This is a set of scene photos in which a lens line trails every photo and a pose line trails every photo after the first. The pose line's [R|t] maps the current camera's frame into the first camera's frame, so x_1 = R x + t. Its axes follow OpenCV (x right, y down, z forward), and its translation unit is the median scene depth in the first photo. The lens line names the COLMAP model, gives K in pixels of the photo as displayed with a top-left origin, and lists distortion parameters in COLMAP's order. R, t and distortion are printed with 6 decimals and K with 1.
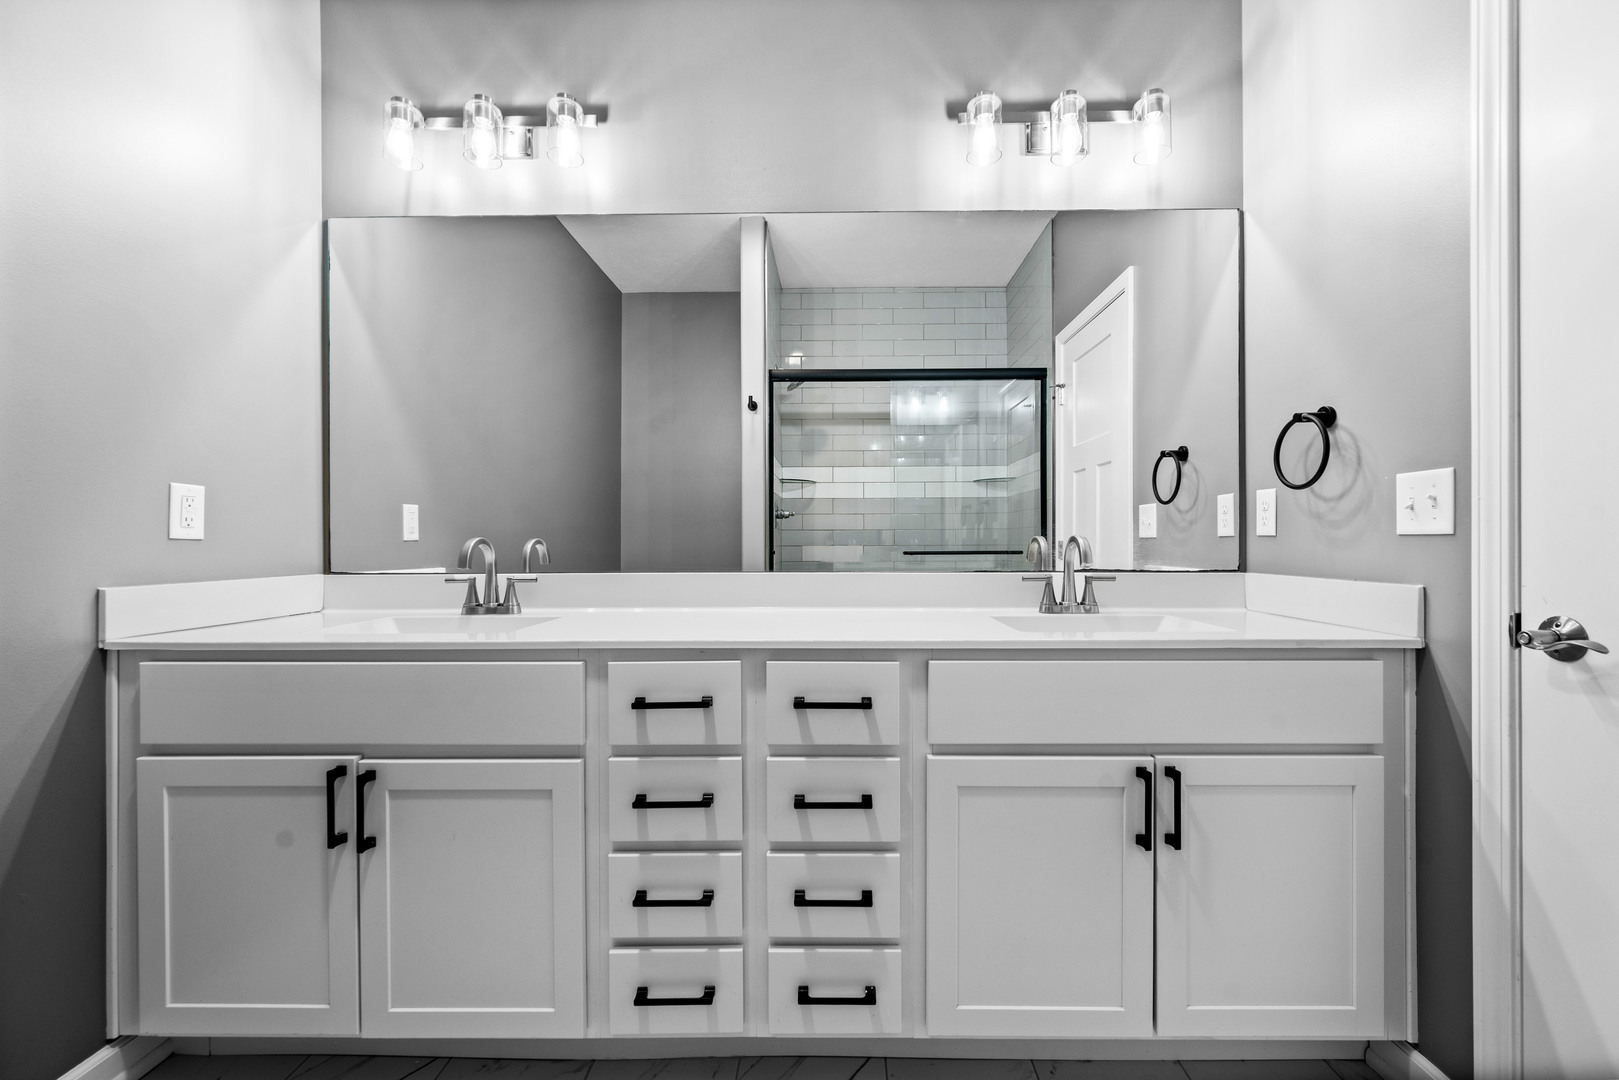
lens RADIAL K [[662.9, 0, 815.9], [0, 662.9, 556.5], [0, 0, 1]] dist [-0.024180, -0.000181]
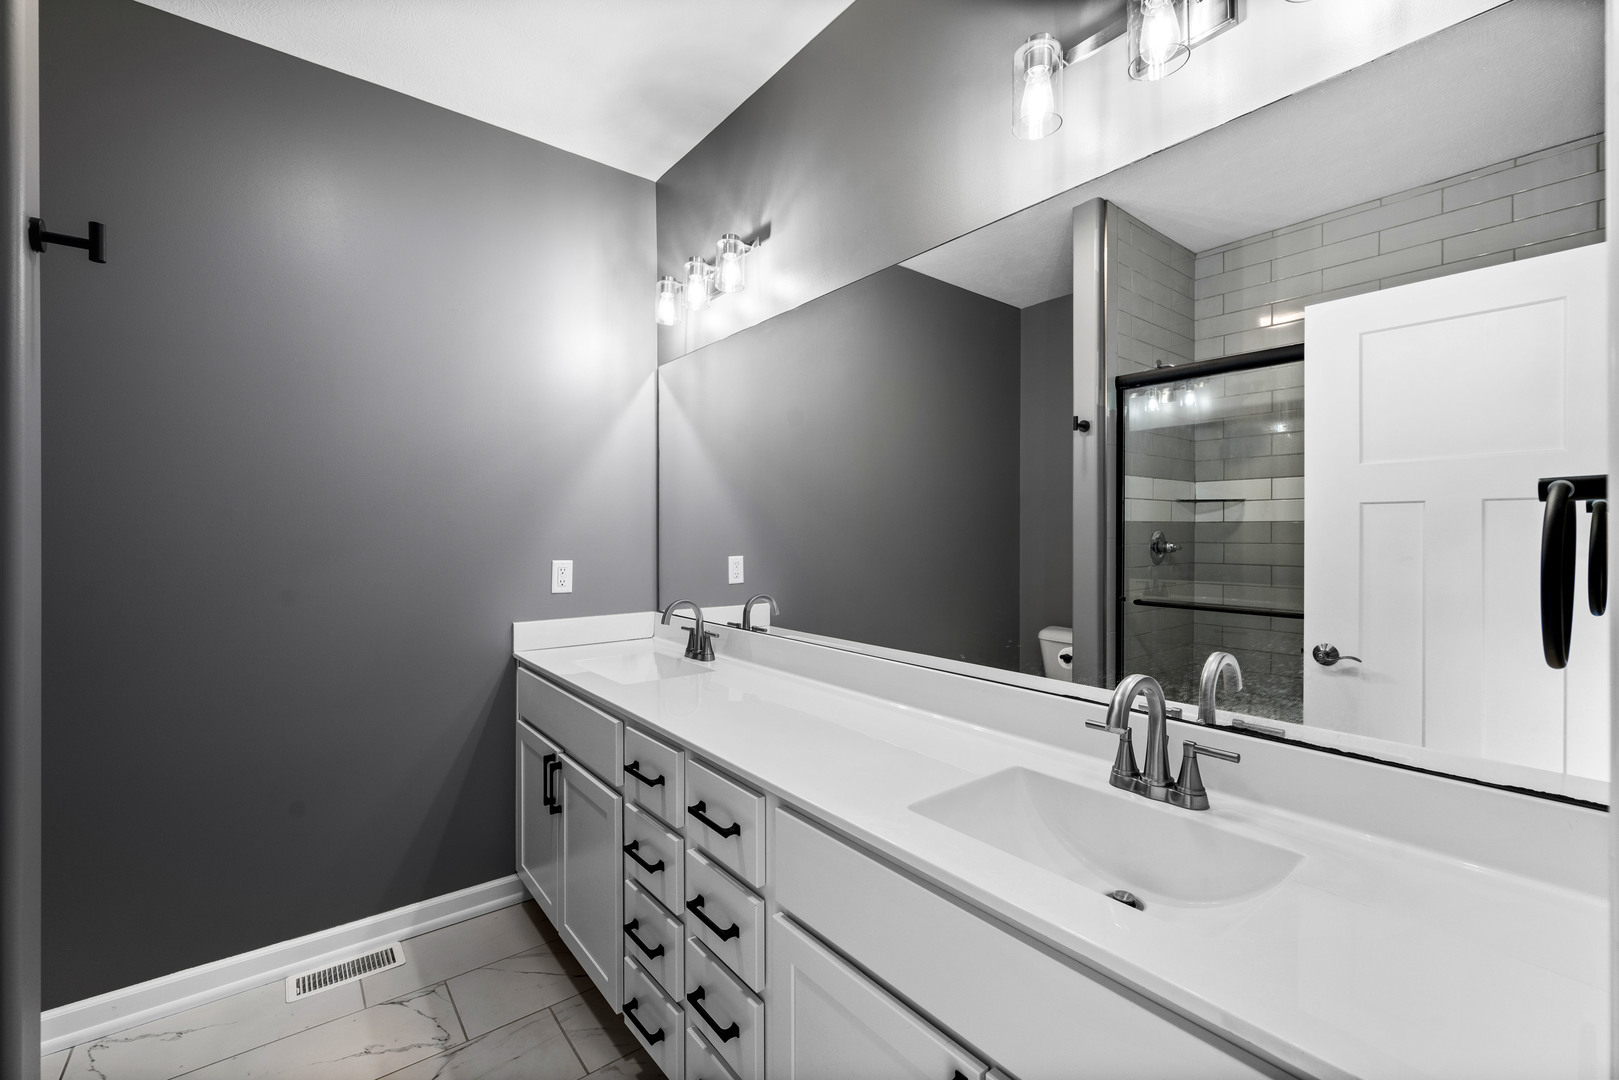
lens RADIAL K [[677.1, 0, 809.5], [0, 677.1, 540.0], [0, 0, 1]] dist [-0.001498, -0.000218]
pose [[0.629947, 0.013016, -0.776529, 0.635511], [-0.012810, 0.999898, 0.006368, -0.147329], [0.776532, 0.005936, 0.630050, 0.315526]]
